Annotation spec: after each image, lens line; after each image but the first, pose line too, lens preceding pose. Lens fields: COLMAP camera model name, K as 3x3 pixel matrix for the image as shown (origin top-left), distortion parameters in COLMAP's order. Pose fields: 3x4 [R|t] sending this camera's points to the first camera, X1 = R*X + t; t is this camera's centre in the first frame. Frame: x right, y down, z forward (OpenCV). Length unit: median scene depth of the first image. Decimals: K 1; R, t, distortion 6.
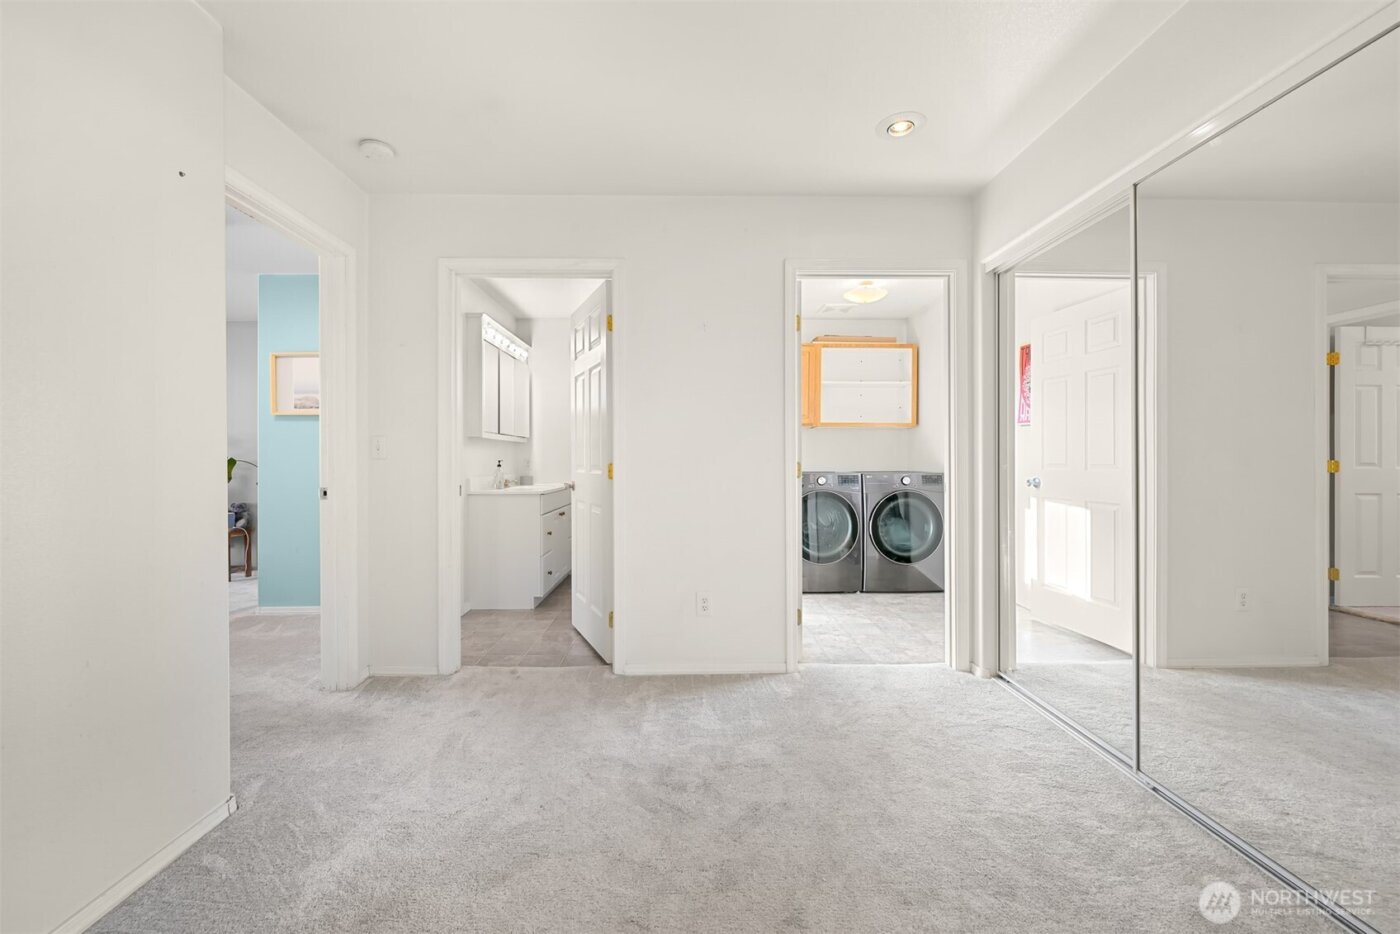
lens RADIAL K [[549.9, 0, 716.6], [0, 549.9, 458.2], [0, 0, 1]] dist [0.001693, -0.000449]
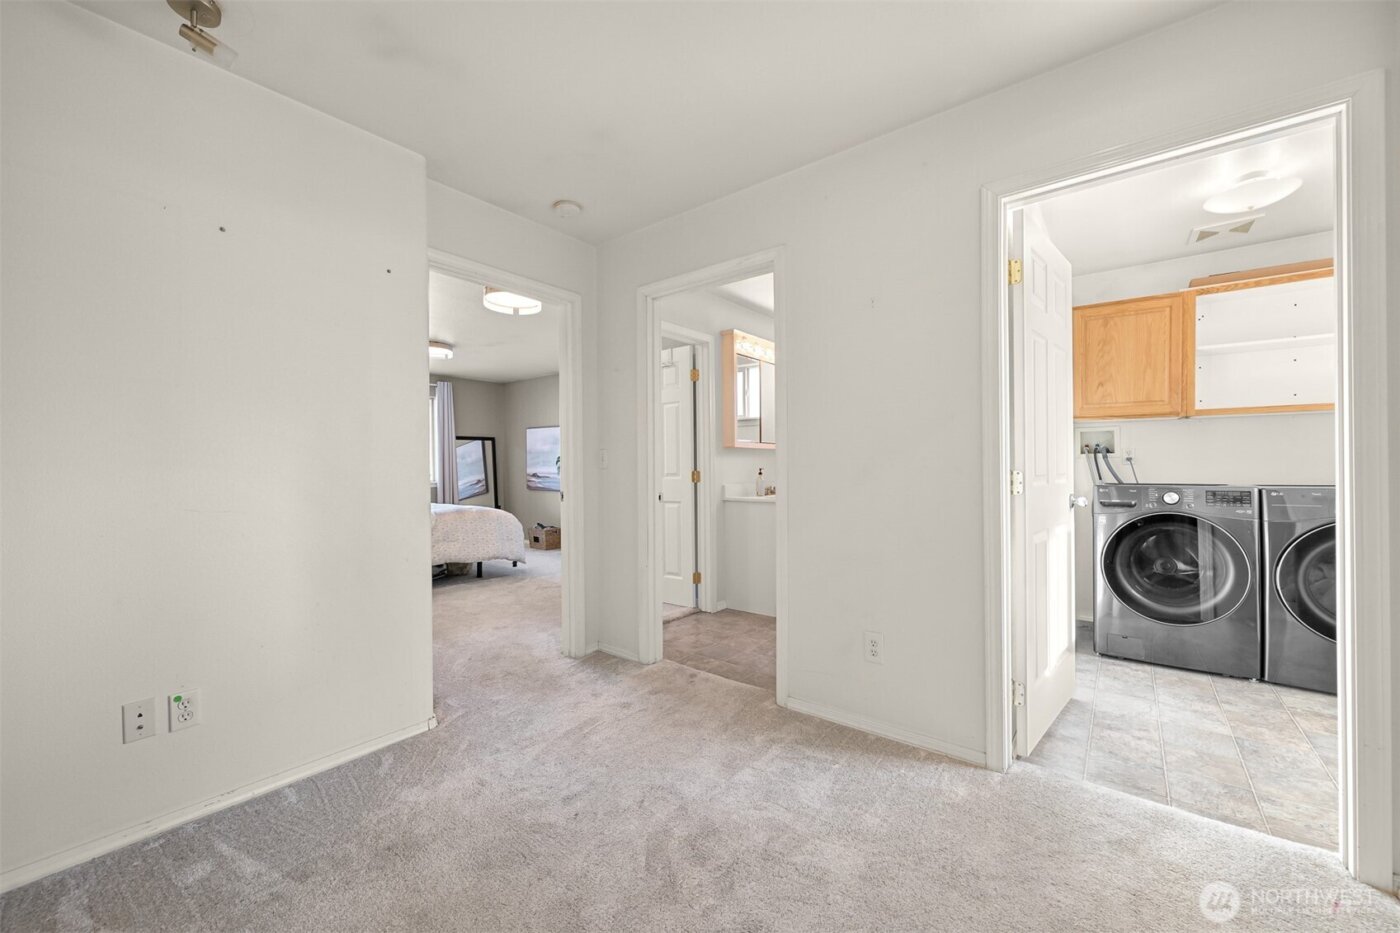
lens RADIAL K [[549.9, 0, 704.0], [0, 549.9, 464.2], [0, 0, 1]] dist [0.001693, -0.000449]
pose [[0.771119, -0.007854, -0.636643, 0.310573], [0.007118, 0.999968, -0.003714, -0.001219], [0.636651, -0.001668, 0.771150, 0.229420]]
